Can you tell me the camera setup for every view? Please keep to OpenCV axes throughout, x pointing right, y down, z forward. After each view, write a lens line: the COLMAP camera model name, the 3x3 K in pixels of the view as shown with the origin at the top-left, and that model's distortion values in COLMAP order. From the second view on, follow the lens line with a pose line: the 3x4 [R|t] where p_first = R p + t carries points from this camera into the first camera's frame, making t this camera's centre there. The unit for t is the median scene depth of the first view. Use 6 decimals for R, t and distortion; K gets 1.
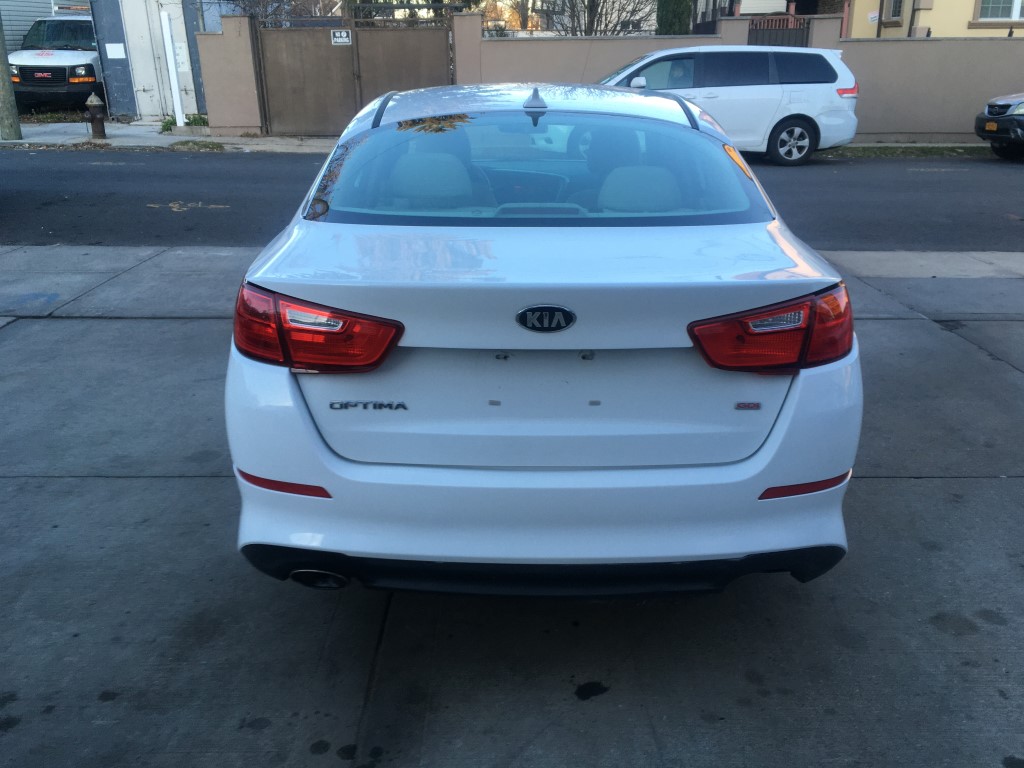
lens RADIAL K [[868.4, 0, 518.6], [0, 868.4, 380.7], [0, 0, 1]] dist [0.074911, -0.103220]
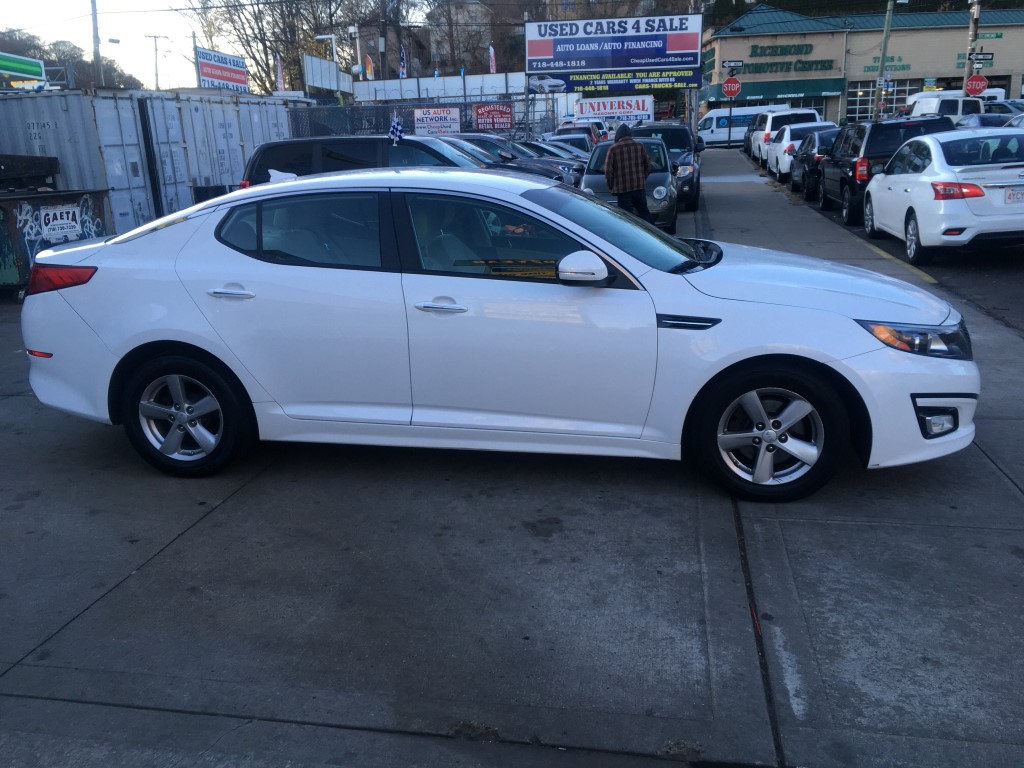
lens RADIAL K [[868.4, 0, 507.5], [0, 868.4, 378.2], [0, 0, 1]] dist [0.074911, -0.103220]
pose [[-0.180882, 0.256144, -0.949564, 1.631476], [-0.307641, 0.902305, 0.301999, -0.615167], [0.934151, 0.346751, -0.084411, 1.689875]]
